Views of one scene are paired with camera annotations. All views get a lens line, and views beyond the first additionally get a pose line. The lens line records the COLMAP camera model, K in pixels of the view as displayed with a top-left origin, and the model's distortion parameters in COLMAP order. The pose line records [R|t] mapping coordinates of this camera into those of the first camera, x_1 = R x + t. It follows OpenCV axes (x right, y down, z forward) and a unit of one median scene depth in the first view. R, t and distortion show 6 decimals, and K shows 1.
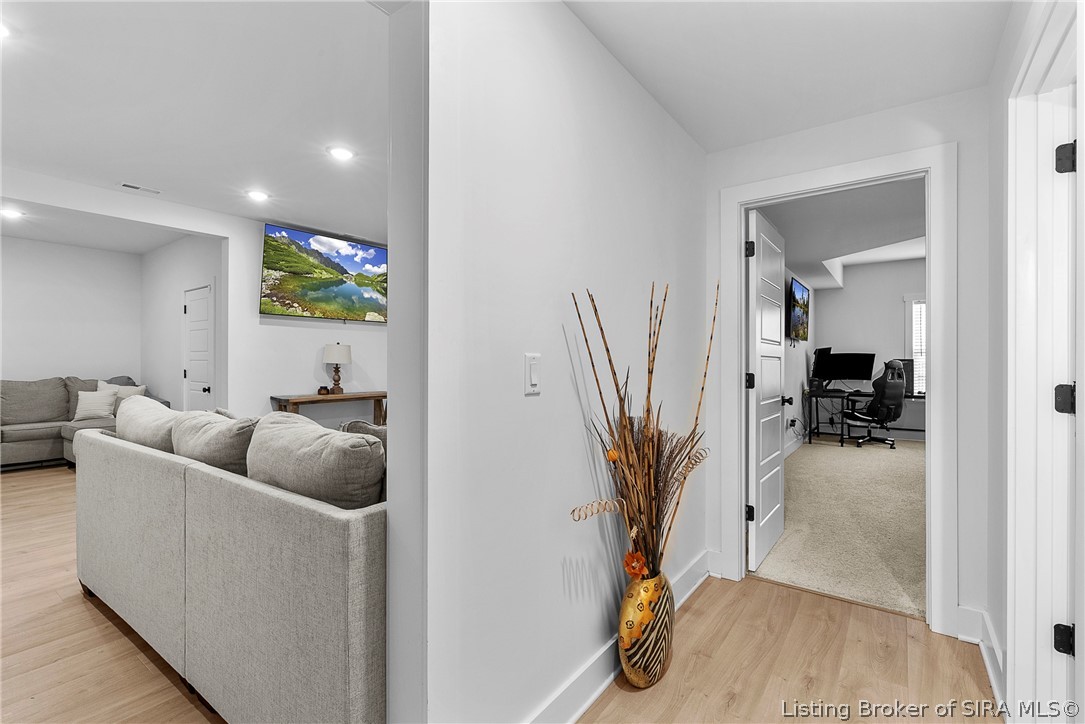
lens RADIAL K [[492.6, 0, 542.5], [0, 492.6, 362.0], [0, 0, 1]] dist [-0.000069, 0.000631]
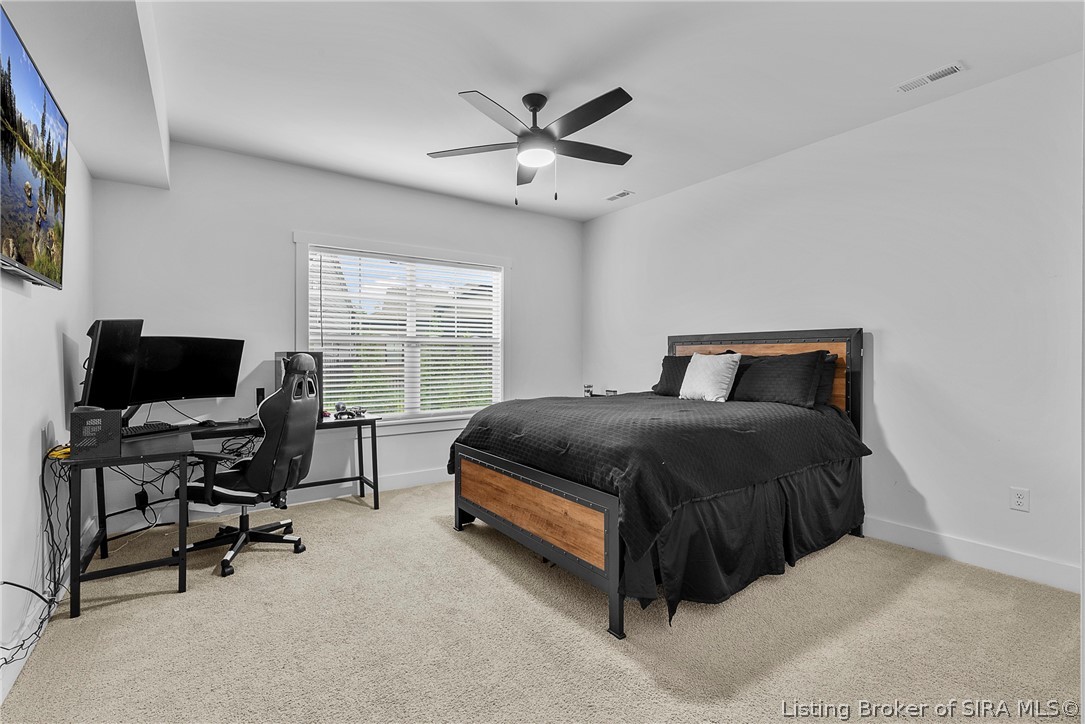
lens RADIAL K [[492.6, 0, 542.5], [0, 492.6, 362.0], [0, 0, 1]] dist [-0.000069, 0.000631]
pose [[0.322991, -0.005534, 0.946386, 0.341744], [0.002227, 0.999985, 0.005087, 0.002060], [-0.946400, 0.000465, 0.322998, 0.614379]]
